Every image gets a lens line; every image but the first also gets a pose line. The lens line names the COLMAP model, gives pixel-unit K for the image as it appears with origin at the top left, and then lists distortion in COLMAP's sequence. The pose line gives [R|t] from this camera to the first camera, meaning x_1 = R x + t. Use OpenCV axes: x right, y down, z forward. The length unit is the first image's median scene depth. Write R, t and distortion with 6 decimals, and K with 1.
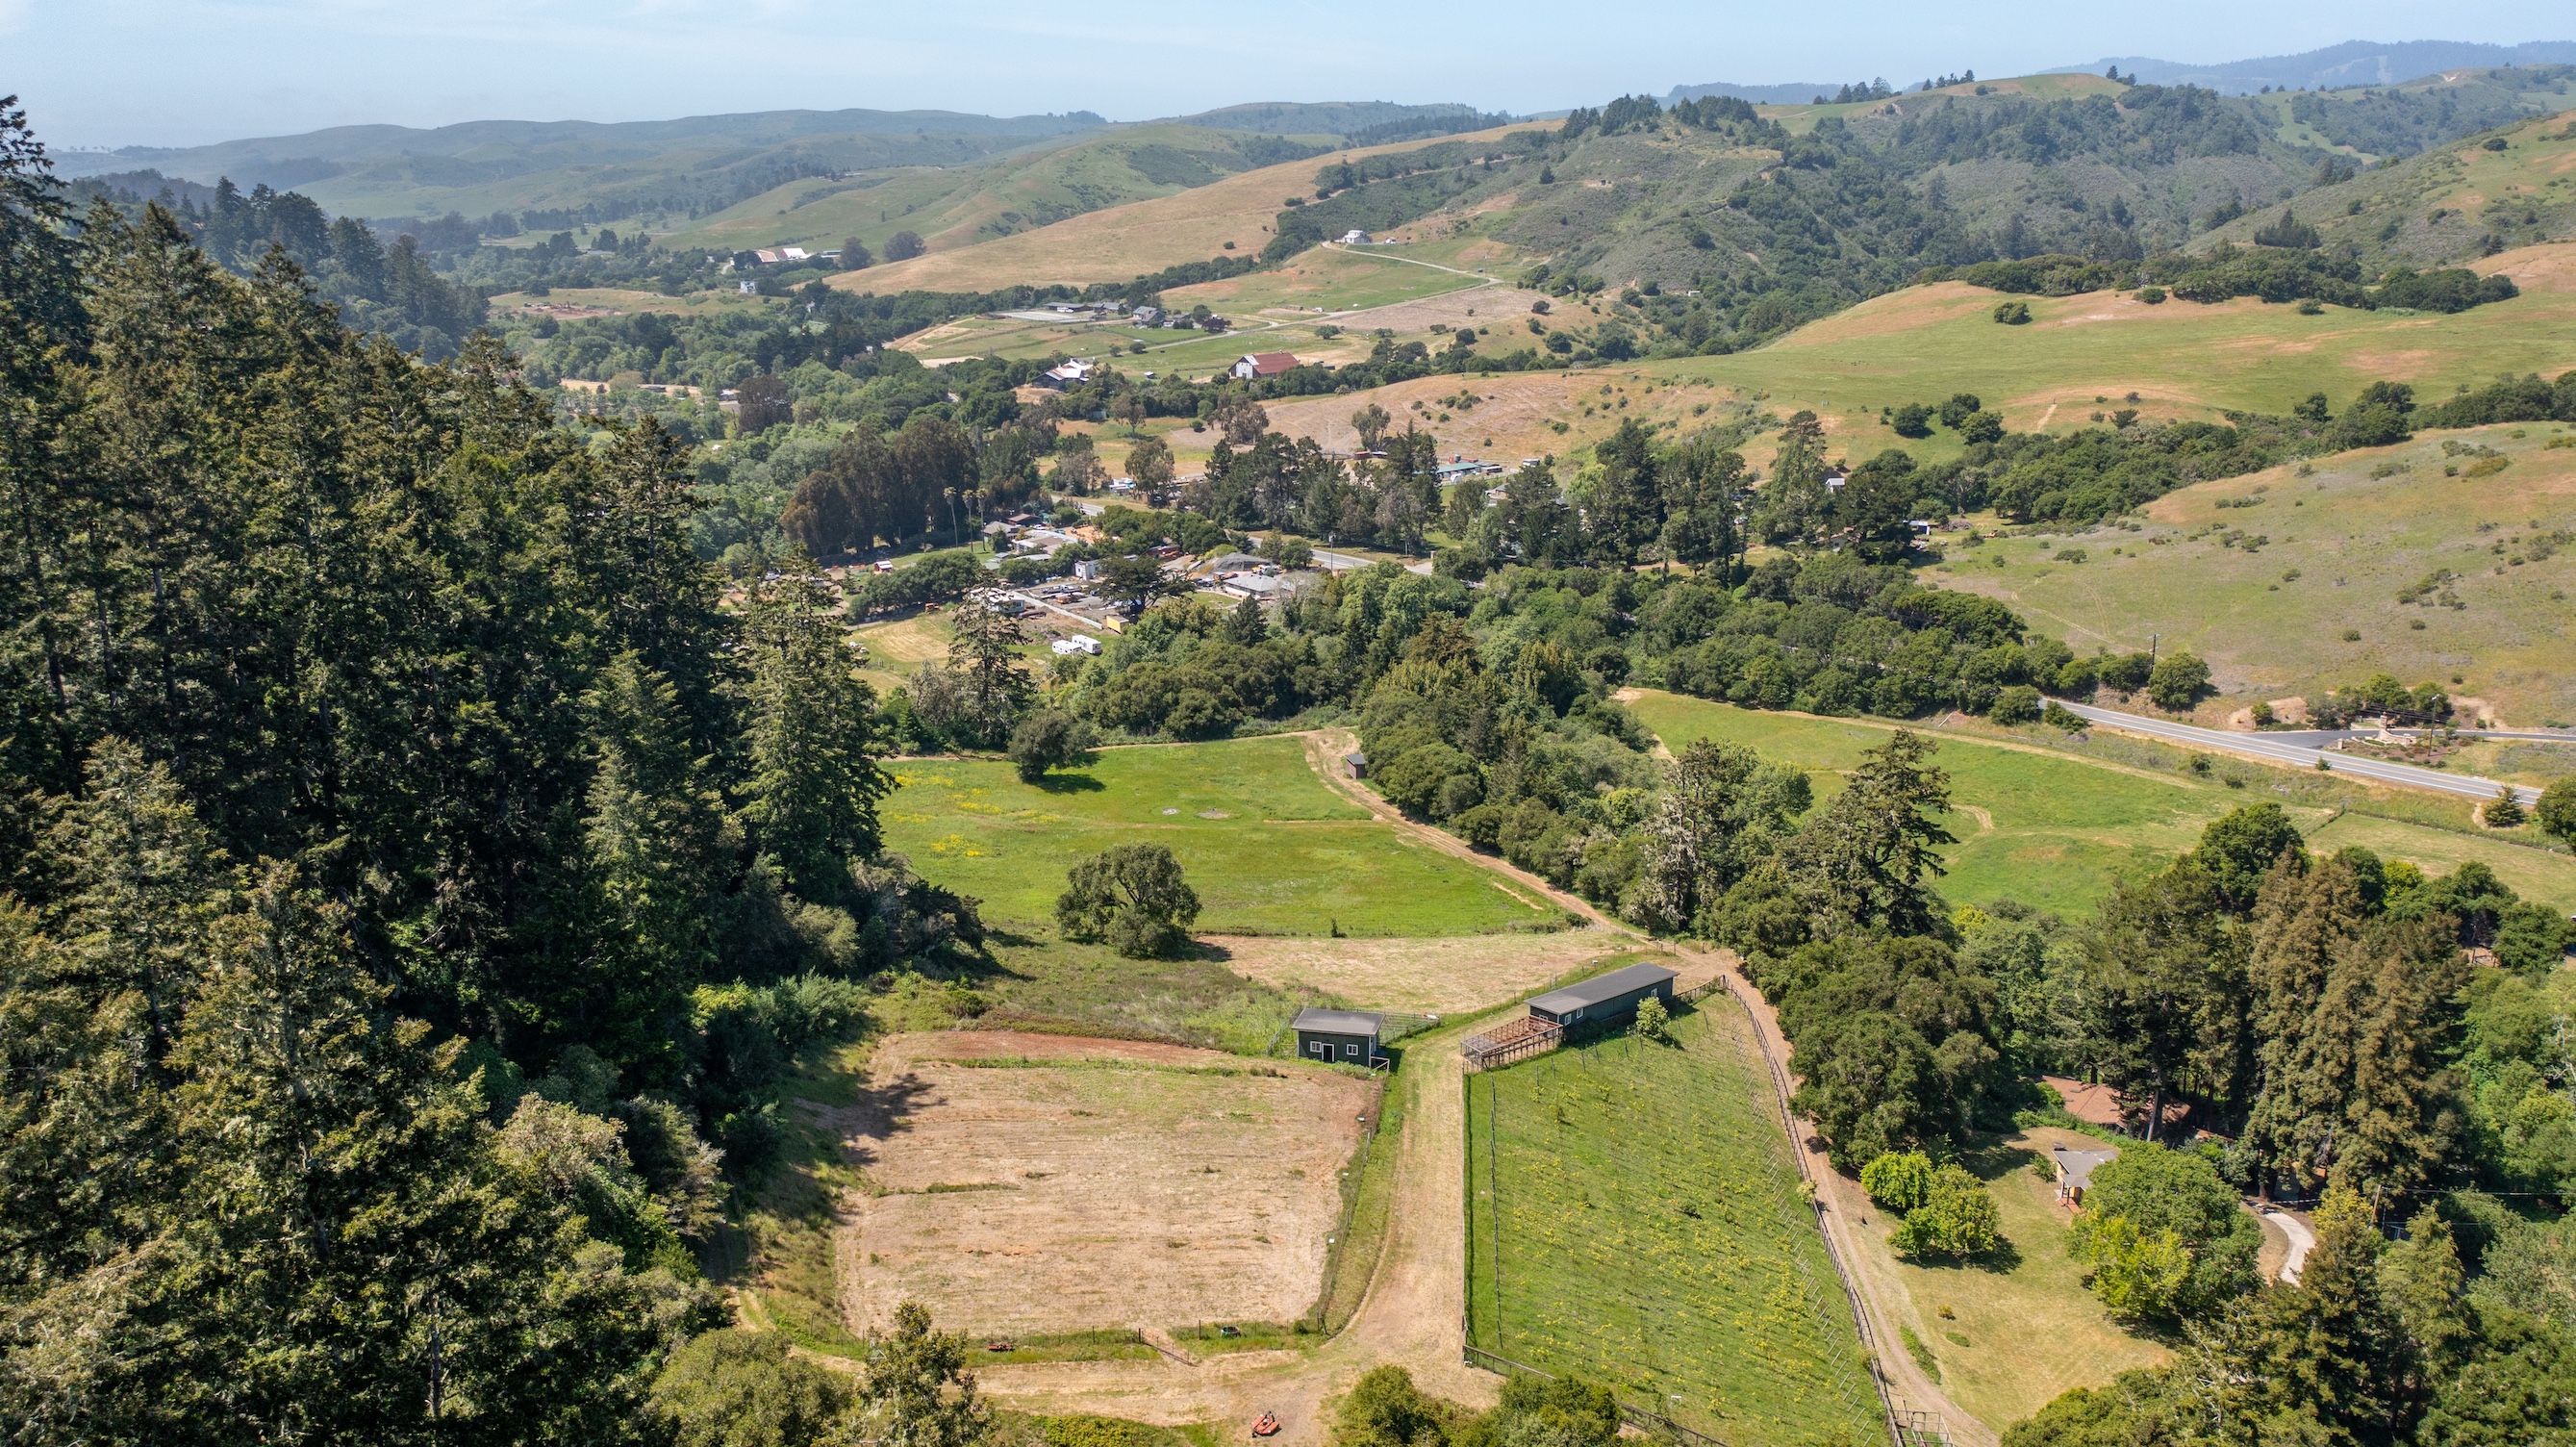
lens RADIAL K [[2022.8, 0, 1281.0], [0, 2022.8, 712.8], [0, 0, 1]] dist [-0.023612, 0.008313]
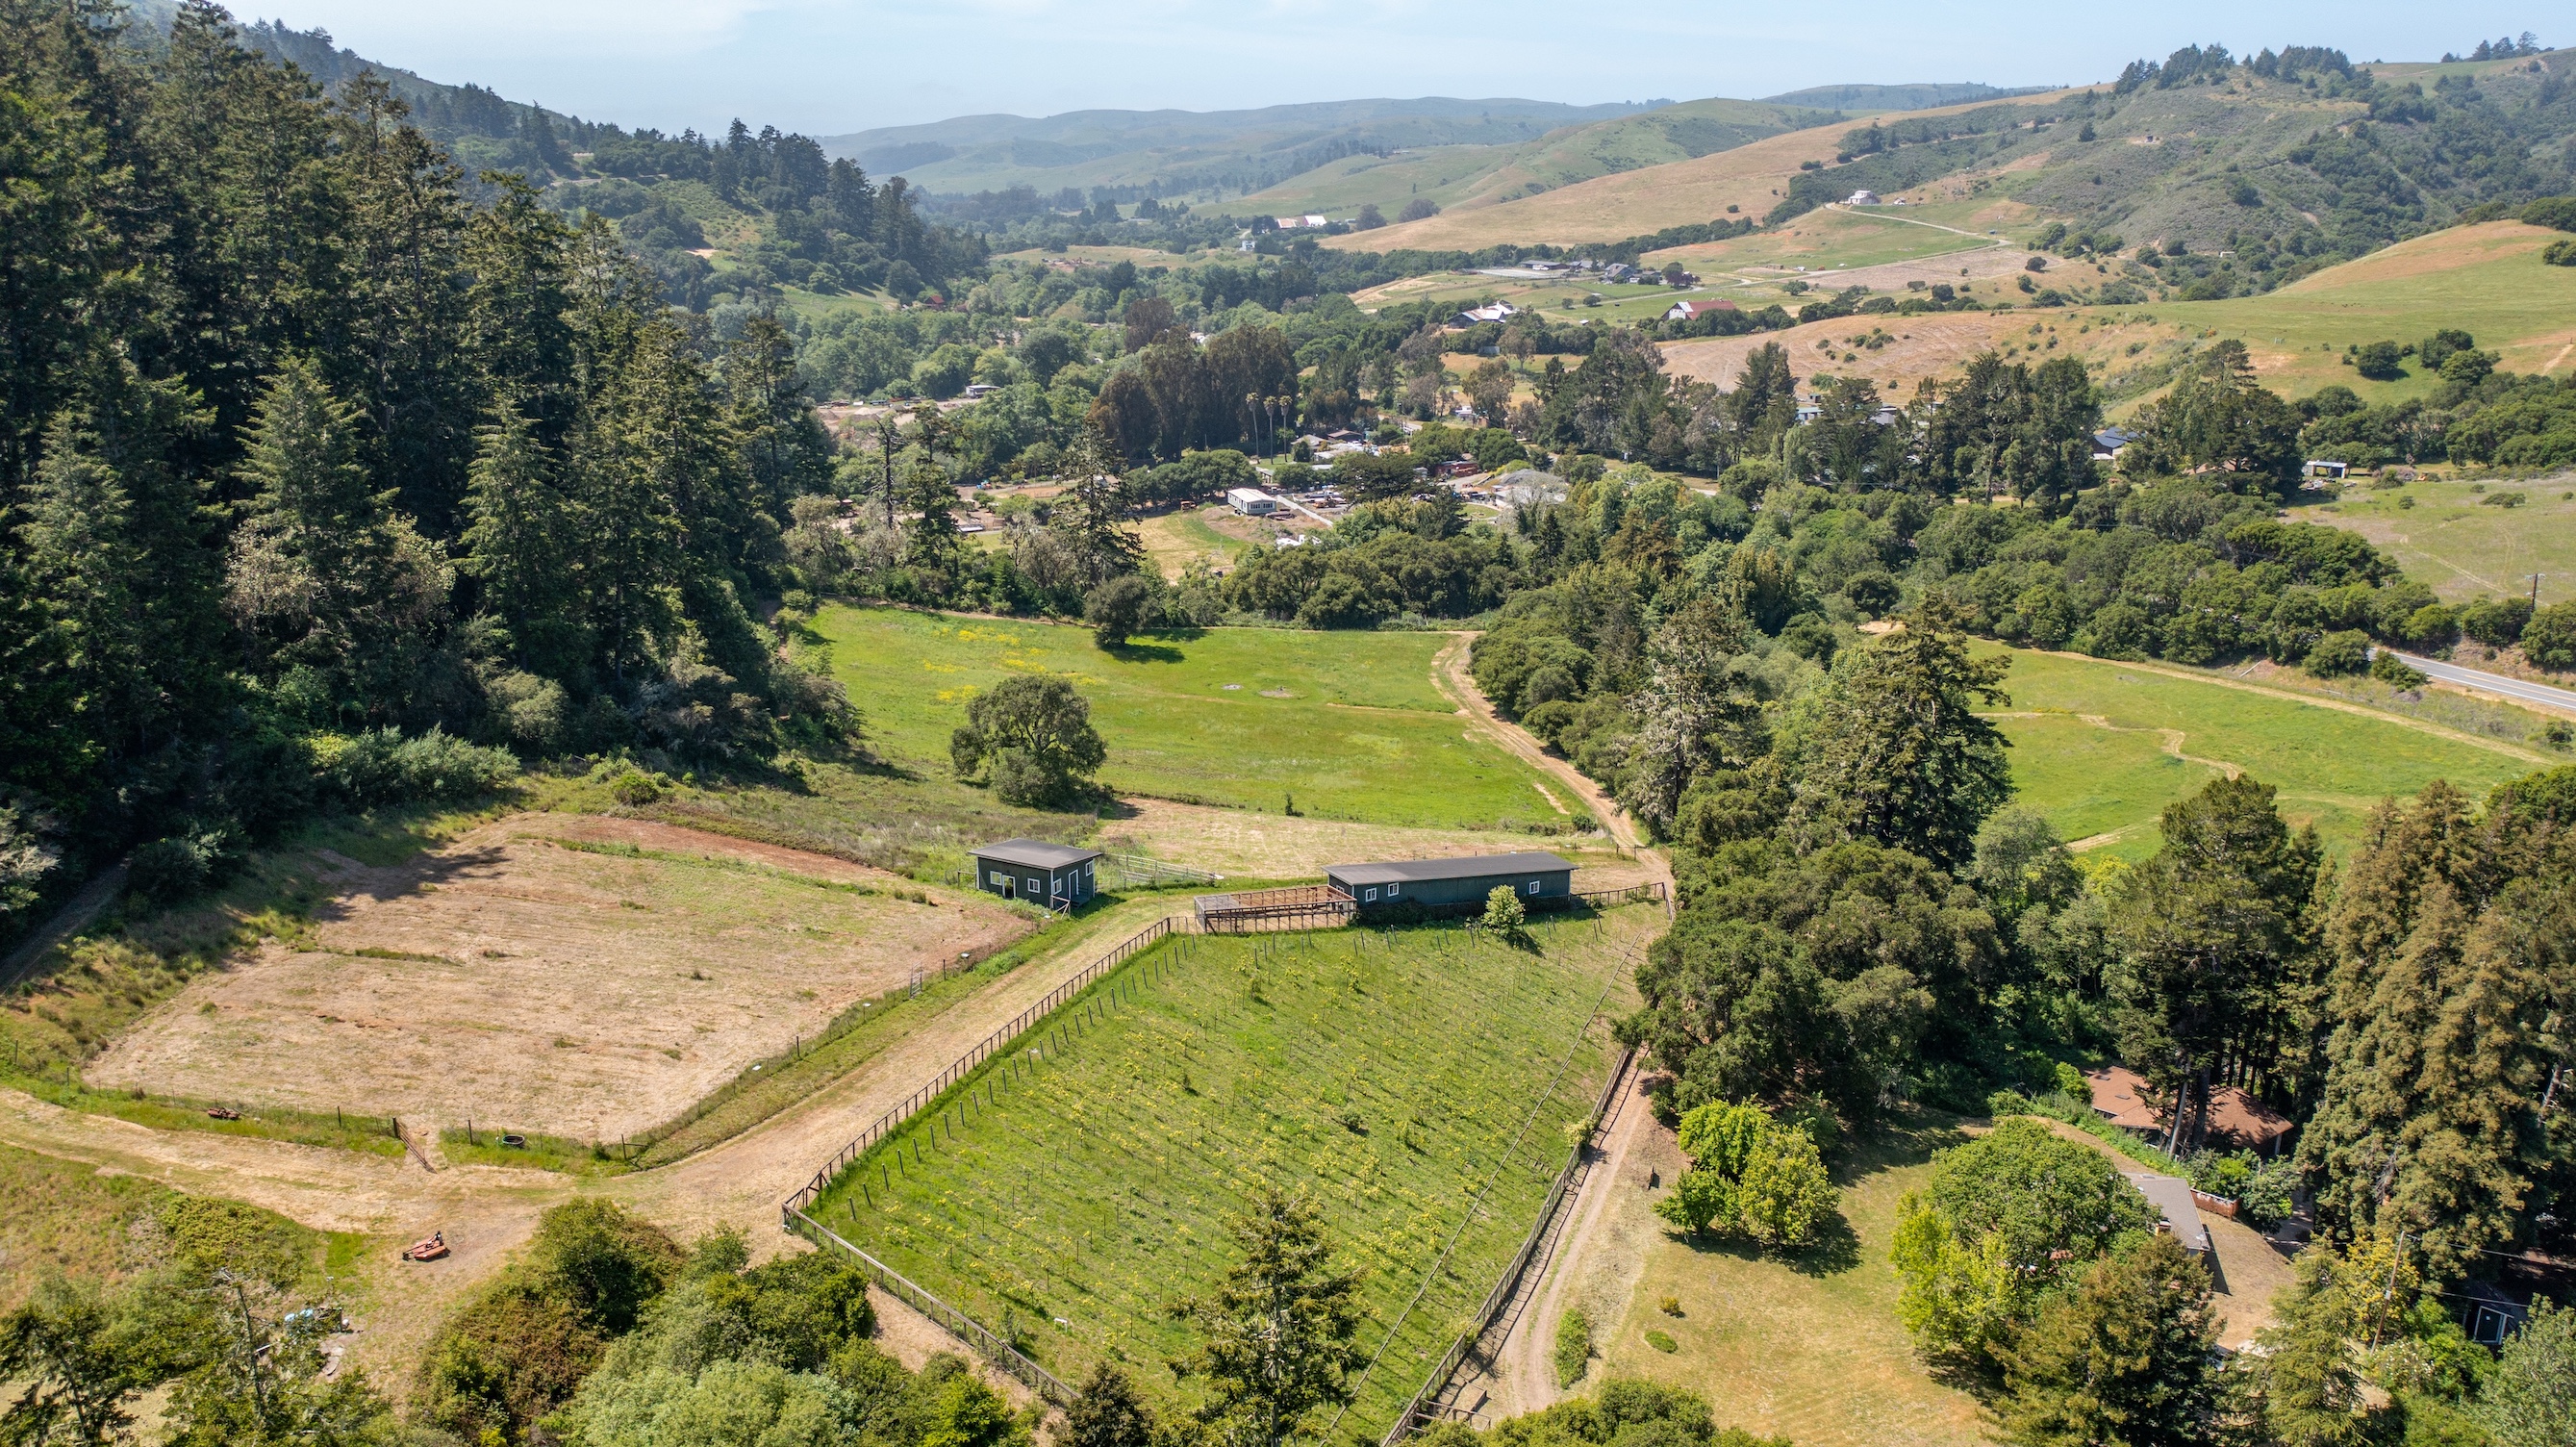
lens RADIAL K [[2022.3, 0, 1281.3], [0, 2022.3, 711.6], [0, 0, 1]] dist [-0.022747, 0.004365]
pose [[0.959564, 0.075537, -0.271165, 0.136713], [-0.075531, 0.997088, 0.010474, 0.031660], [0.271167, 0.010431, 0.962476, 0.094453]]
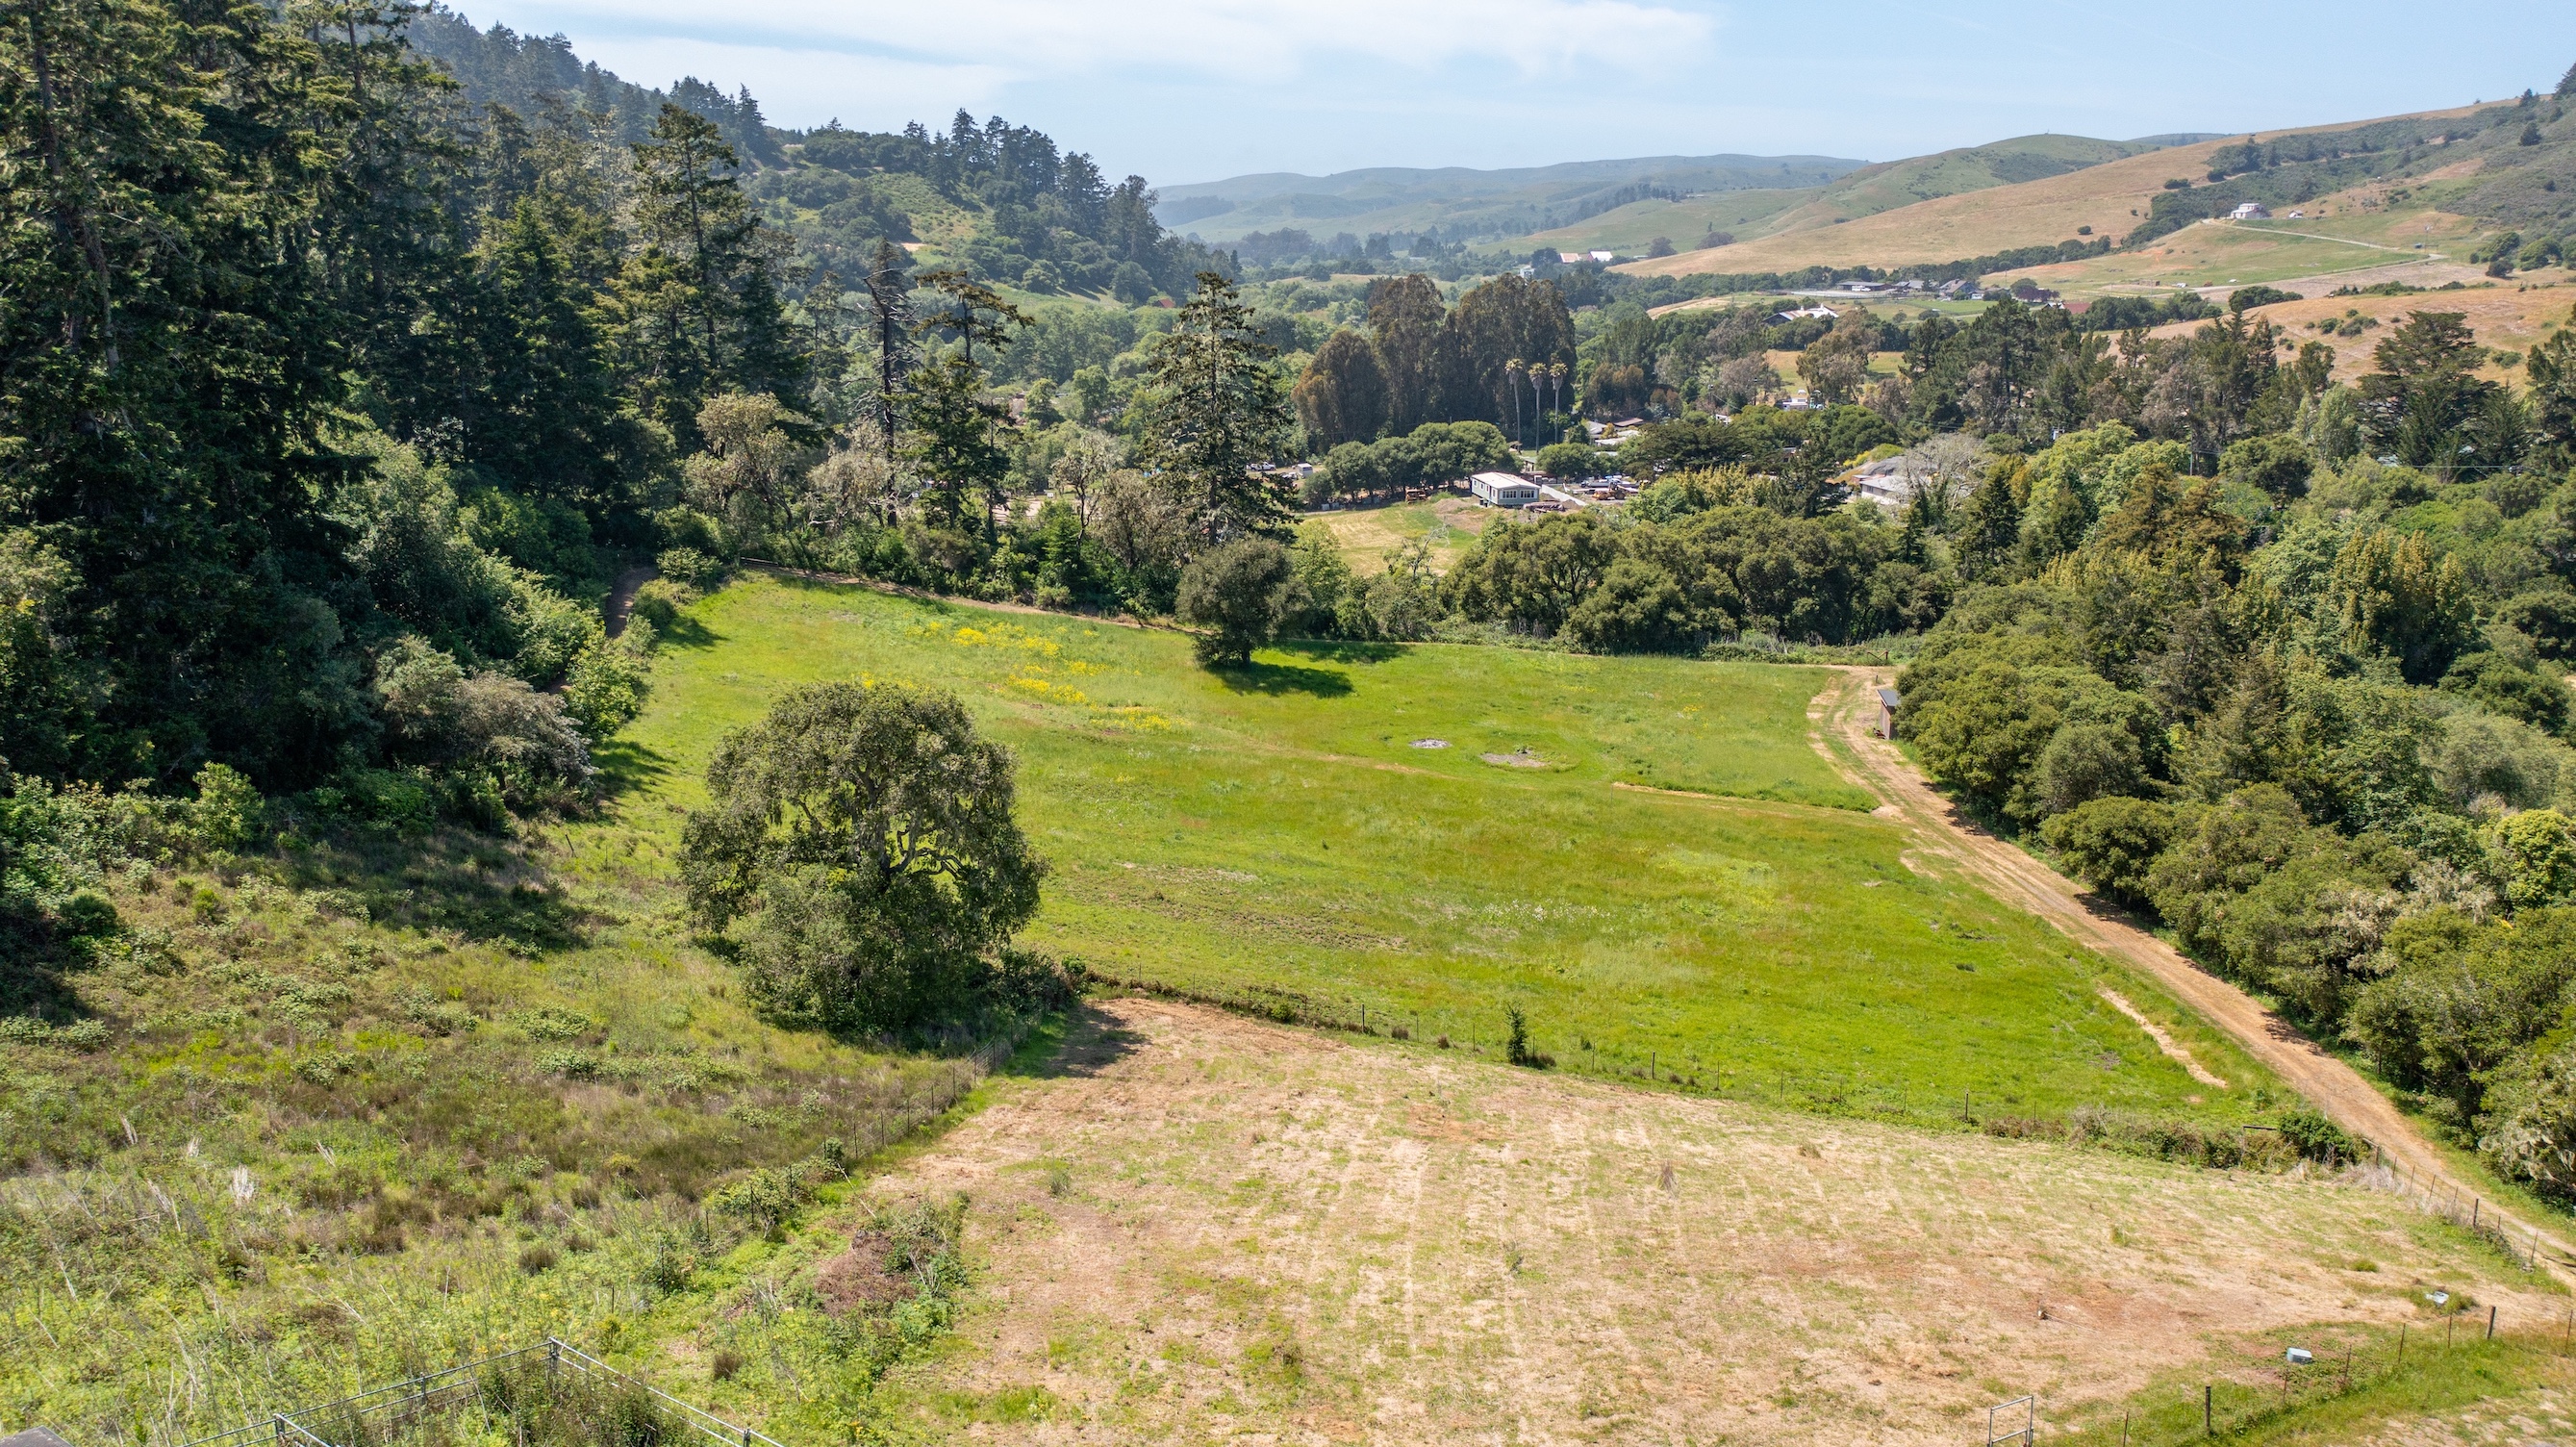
lens RADIAL K [[2022.3, 0, 1281.3], [0, 2022.3, 711.6], [0, 0, 1]] dist [-0.022747, 0.004365]
pose [[0.912193, 0.099371, -0.397528, 0.064856], [-0.112651, 0.993583, -0.010128, 0.032547], [0.393971, 0.054021, 0.917534, 0.362445]]
